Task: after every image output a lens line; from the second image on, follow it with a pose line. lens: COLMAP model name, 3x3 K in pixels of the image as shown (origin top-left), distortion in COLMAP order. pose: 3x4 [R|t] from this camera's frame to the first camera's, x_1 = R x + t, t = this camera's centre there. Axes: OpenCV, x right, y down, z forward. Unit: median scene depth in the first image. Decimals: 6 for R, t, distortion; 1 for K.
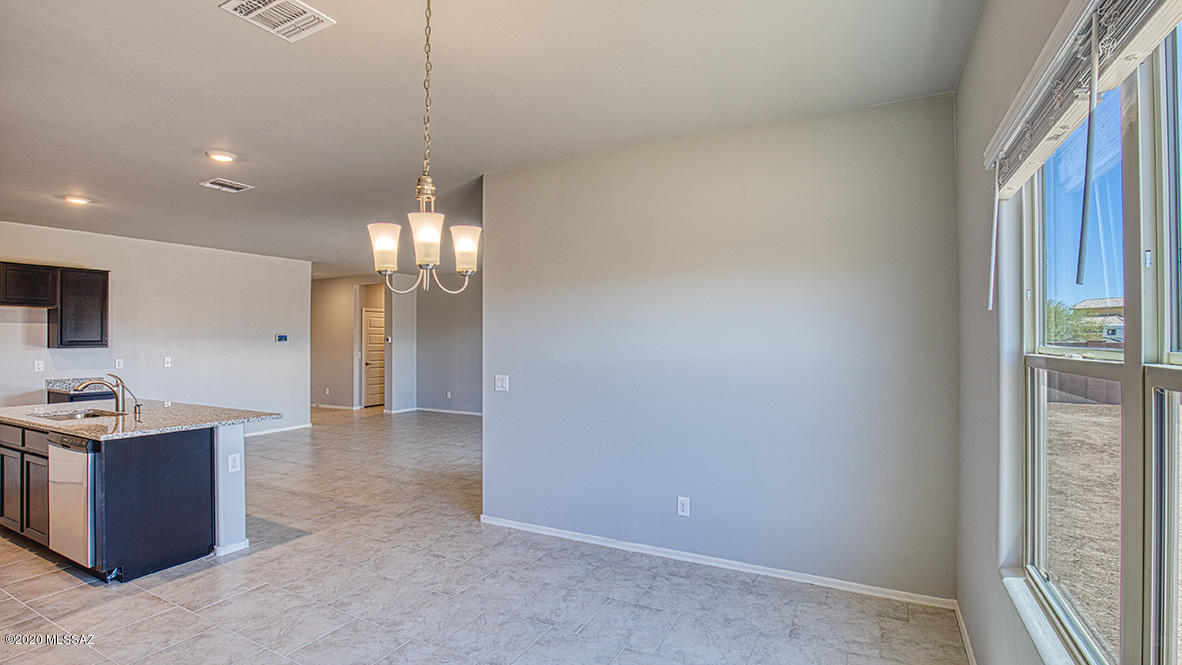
lens RADIAL K [[538.0, 0, 601.5], [0, 538.0, 335.1], [0, 0, 1]] dist [-0.038387, 0.007455]
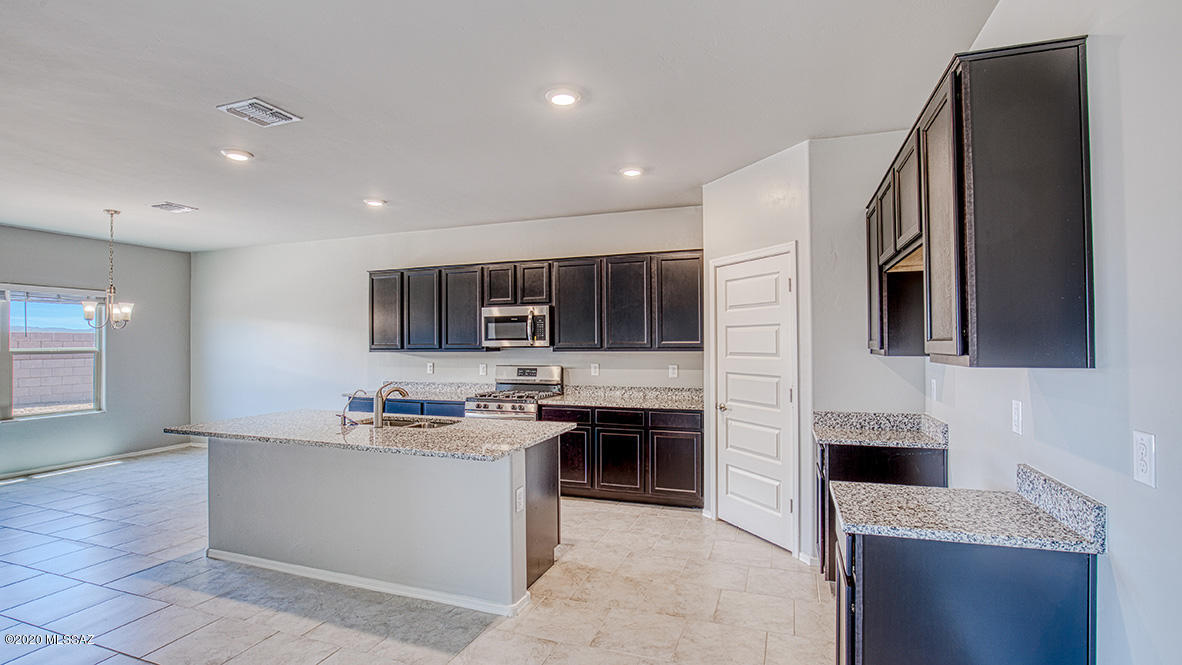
lens RADIAL K [[538.0, 0, 601.5], [0, 538.0, 335.1], [0, 0, 1]] dist [-0.038387, 0.007455]
pose [[-0.989552, 0.006832, -0.144013, -0.549582], [0.010024, 0.999720, -0.021451, 0.009700], [0.143826, -0.022671, -0.989343, 0.906900]]
